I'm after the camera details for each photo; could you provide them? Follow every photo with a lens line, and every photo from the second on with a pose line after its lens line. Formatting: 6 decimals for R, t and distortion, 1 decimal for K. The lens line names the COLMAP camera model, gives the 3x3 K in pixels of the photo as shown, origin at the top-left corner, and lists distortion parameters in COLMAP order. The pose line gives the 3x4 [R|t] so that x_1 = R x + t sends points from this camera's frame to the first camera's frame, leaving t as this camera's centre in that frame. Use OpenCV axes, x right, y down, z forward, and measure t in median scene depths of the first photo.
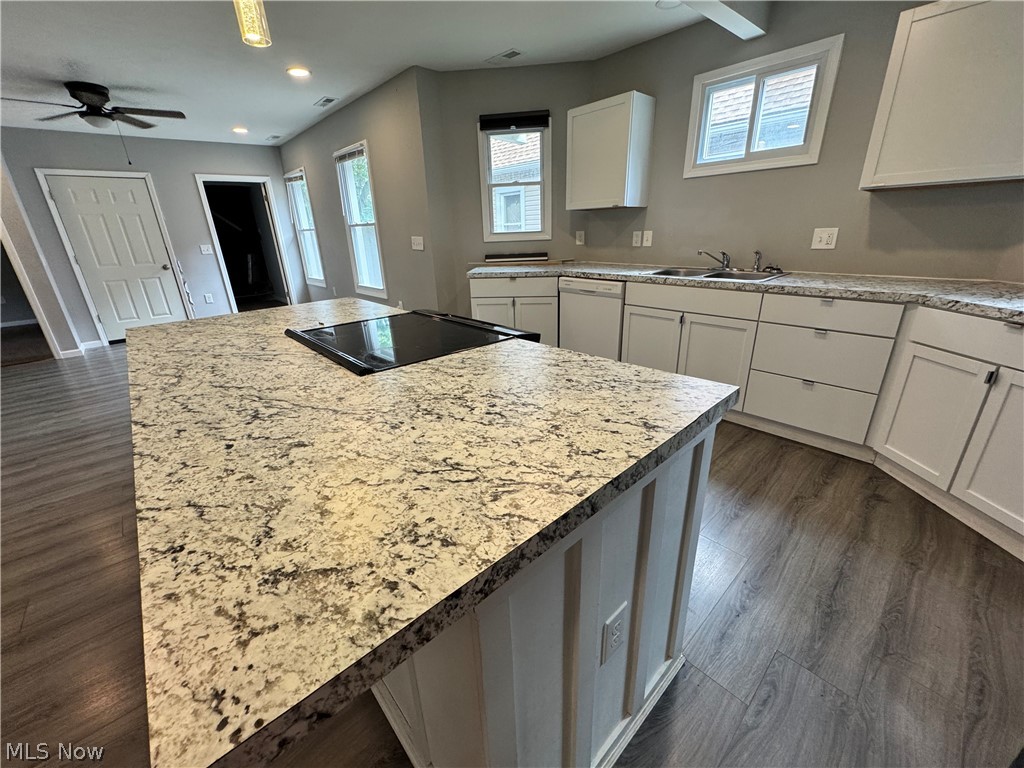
lens RADIAL K [[408.9, 0, 511.9], [0, 408.9, 383.1], [0, 0, 1]] dist [-0.003248, 0.000232]
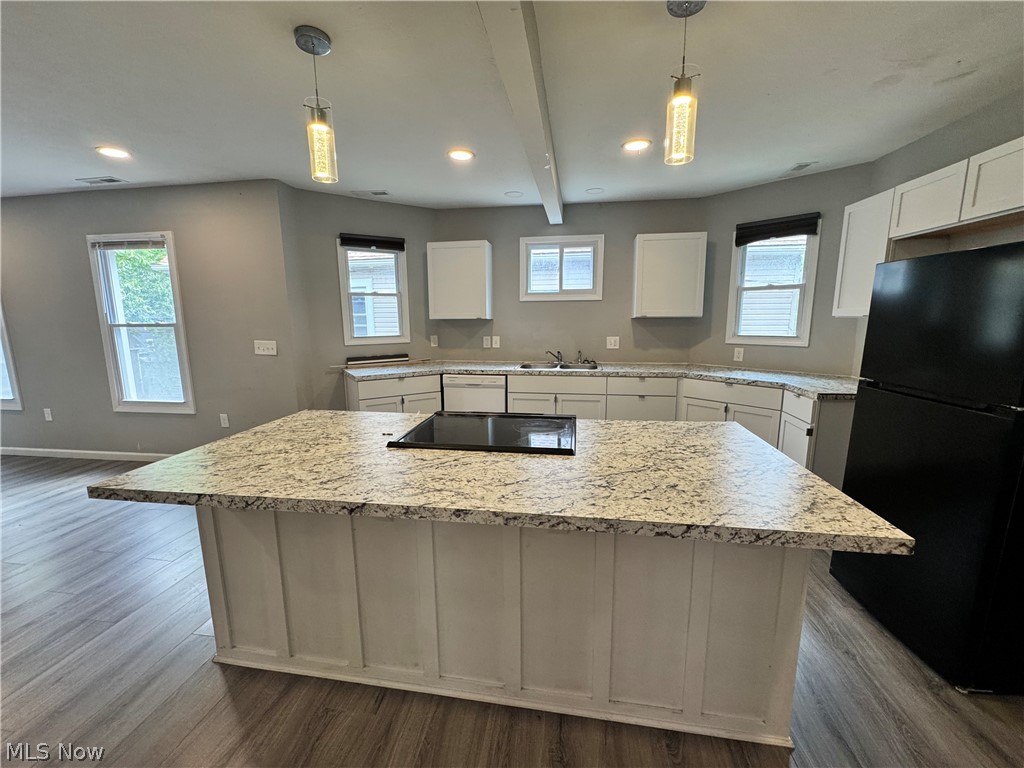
lens RADIAL K [[408.9, 0, 511.5], [0, 408.9, 384.1], [0, 0, 1]] dist [-0.003248, 0.000232]
pose [[0.778846, -0.074238, 0.622807, -0.621806], [0.205283, 0.968452, -0.141276, -0.044696], [-0.592671, 0.237884, 0.769515, 0.011458]]
